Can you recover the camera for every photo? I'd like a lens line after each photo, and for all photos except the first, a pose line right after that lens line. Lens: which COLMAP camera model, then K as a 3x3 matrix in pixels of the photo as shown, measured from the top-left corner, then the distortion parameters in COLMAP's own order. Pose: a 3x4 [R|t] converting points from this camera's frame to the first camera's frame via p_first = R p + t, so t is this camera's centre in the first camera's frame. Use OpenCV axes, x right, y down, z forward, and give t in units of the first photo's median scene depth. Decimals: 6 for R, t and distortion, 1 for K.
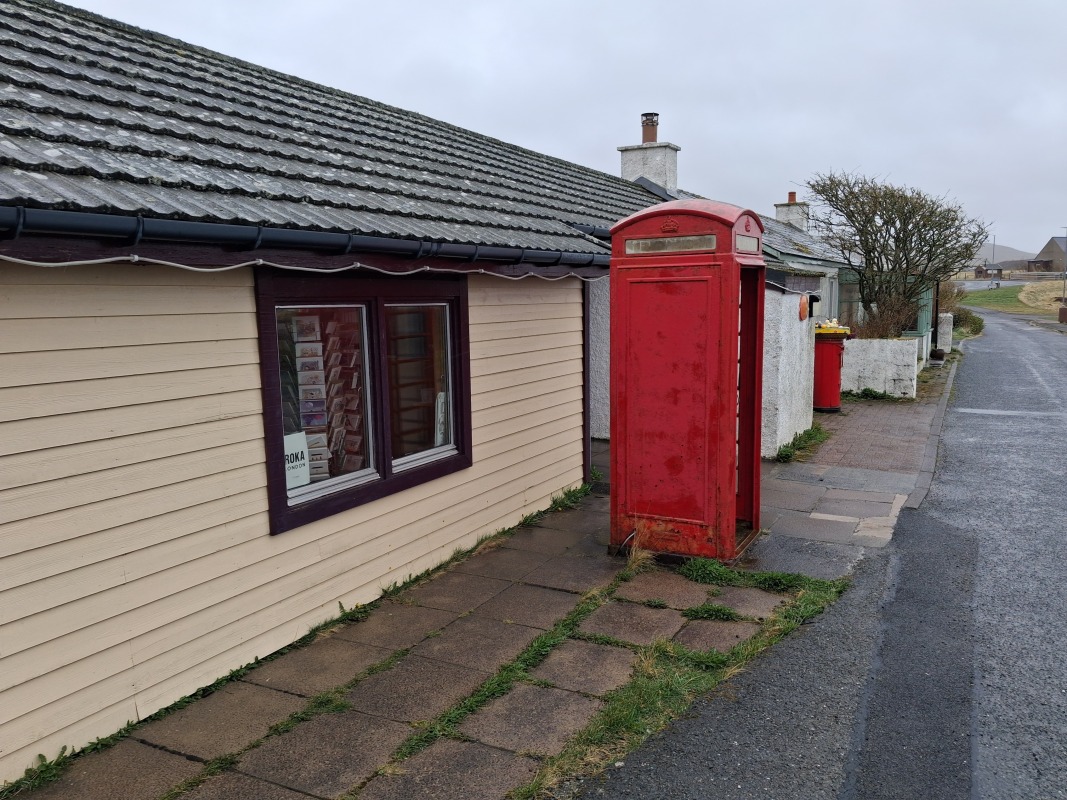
lens RADIAL K [[836.3, 0, 536.7], [0, 836.3, 422.9], [0, 0, 1]] dist [0.052620, -0.068308]
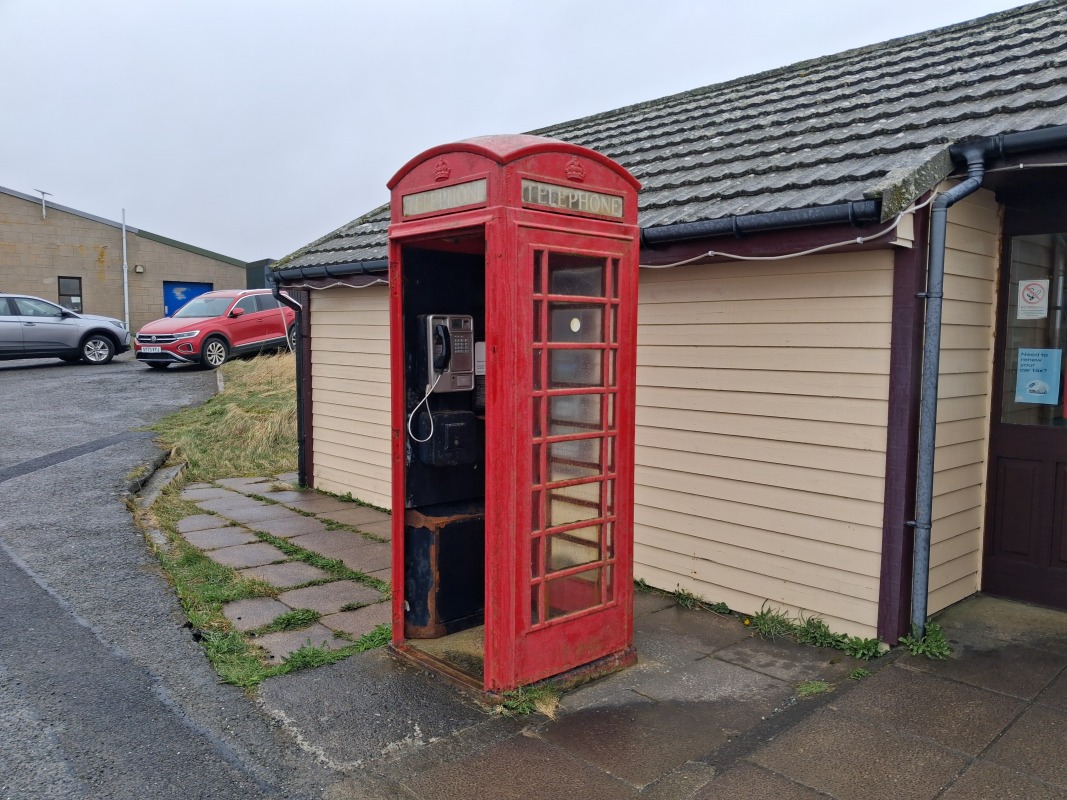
lens RADIAL K [[843.9, 0, 559.3], [0, 843.9, 404.6], [0, 0, 1]] dist [0.014632, 0.003954]
pose [[-0.323358, 0.093096, -0.941686, 0.724967], [-0.146760, 0.978174, 0.147097, -0.142329], [0.934827, 0.185767, -0.302637, 1.117449]]
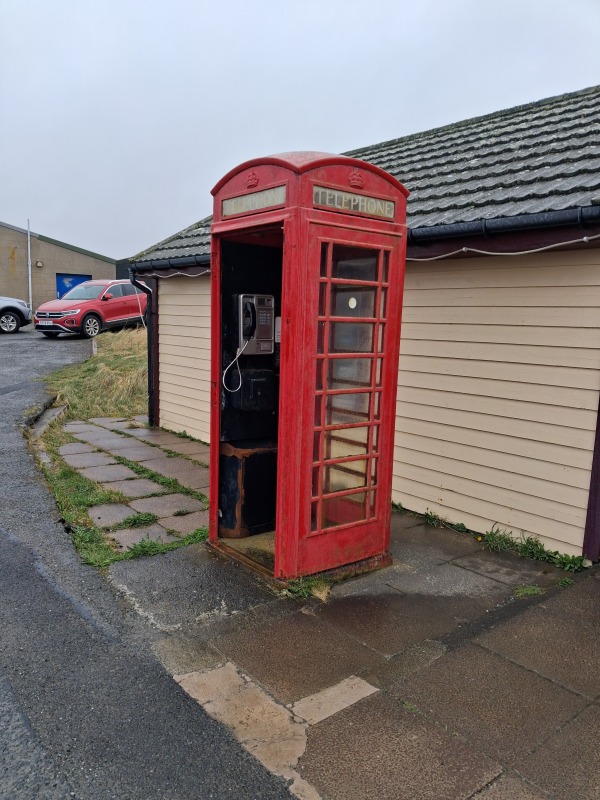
lens RADIAL K [[627.0, 0, 300.3], [0, 627.0, 417.0], [0, 0, 1]] dist [0.052620, -0.068308]
pose [[-0.396970, 0.144442, -0.906395, 0.706650], [-0.162053, 0.960994, 0.224117, -0.133332], [0.903412, 0.235852, -0.358078, 1.122548]]
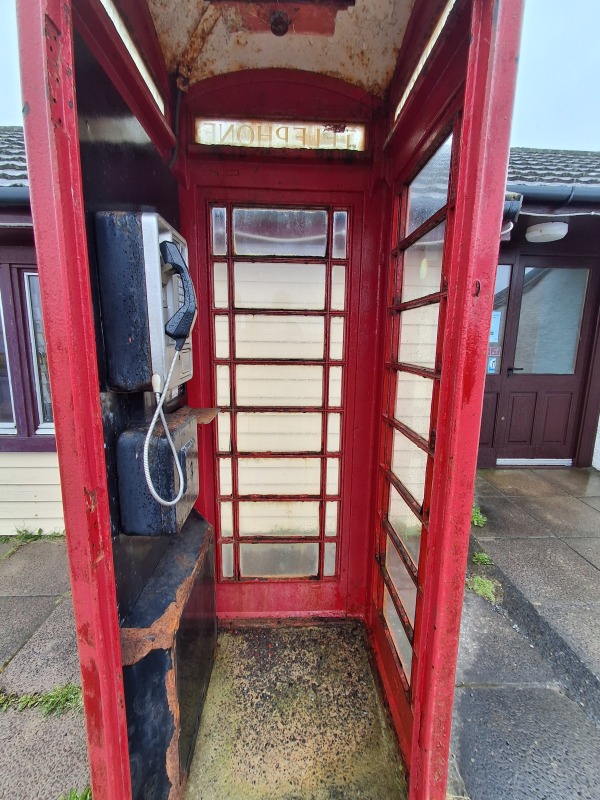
lens RADIAL K [[358.3, 0, 296.9], [0, 358.3, 402.9], [0, 0, 1]] dist [-0.018955, 0.000072]
pose [[0.501809, 0.175237, -0.847042, 0.306789], [-0.154040, 0.981714, 0.111841, -0.066525], [0.851152, 0.074355, 0.519626, 0.825304]]
